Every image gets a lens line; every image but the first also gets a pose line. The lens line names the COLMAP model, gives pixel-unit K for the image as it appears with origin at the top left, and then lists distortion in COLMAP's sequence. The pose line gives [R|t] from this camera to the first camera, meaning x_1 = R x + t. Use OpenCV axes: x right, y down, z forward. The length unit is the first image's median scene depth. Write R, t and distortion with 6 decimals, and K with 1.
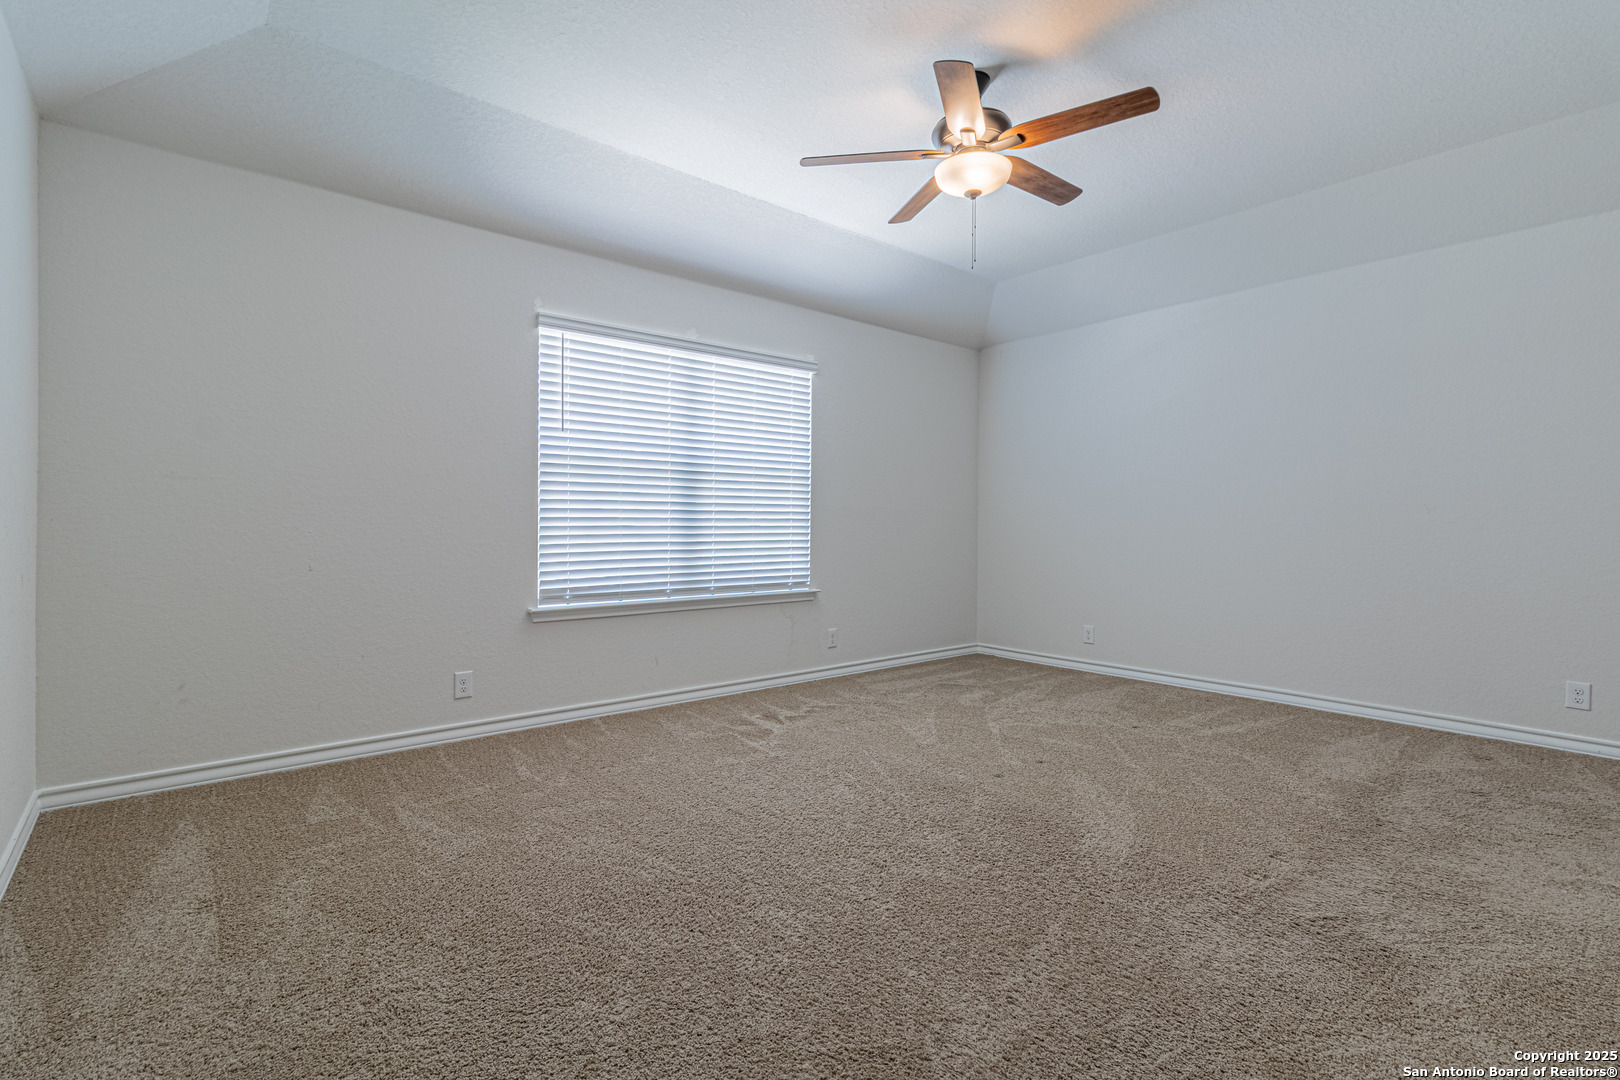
lens RADIAL K [[746.7, 0, 808.3], [0, 746.7, 526.3], [0, 0, 1]] dist [0.007645, -0.000067]
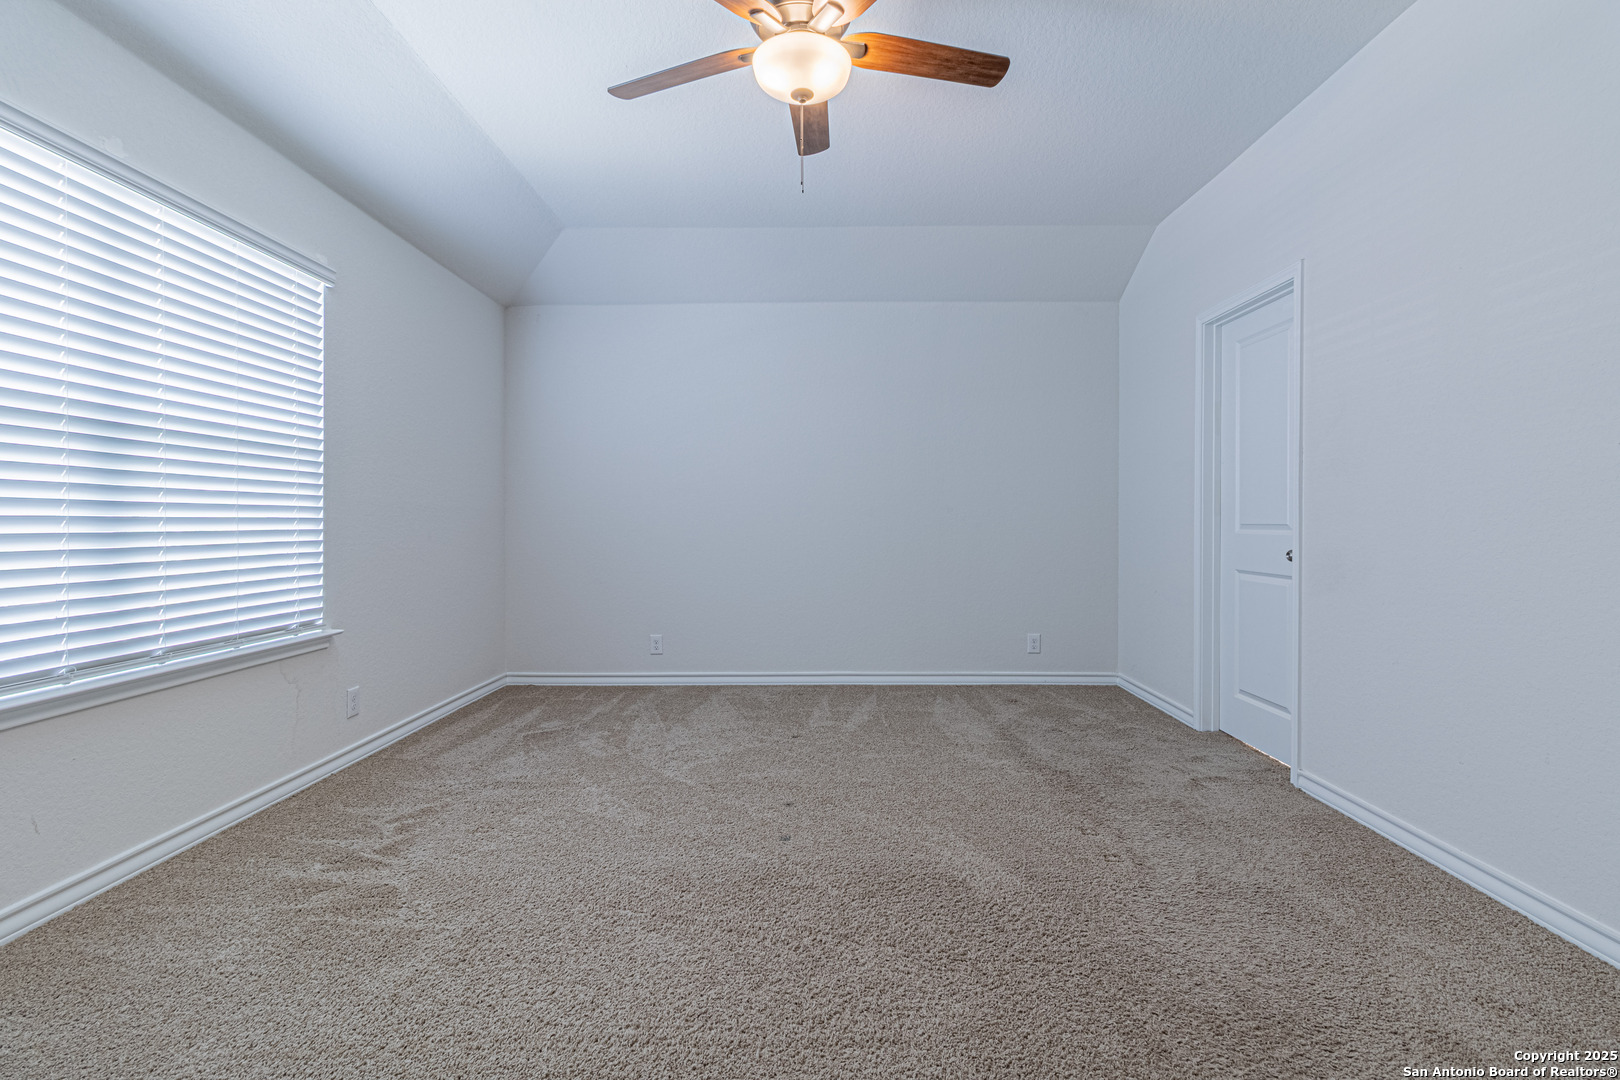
lens RADIAL K [[746.7, 0, 808.3], [0, 746.7, 526.3], [0, 0, 1]] dist [0.007645, -0.000067]
pose [[0.650941, -0.010401, 0.759057, -0.240167], [0.008838, 0.999942, 0.006123, -0.004198], [-0.759077, 0.002723, 0.650995, 0.327649]]
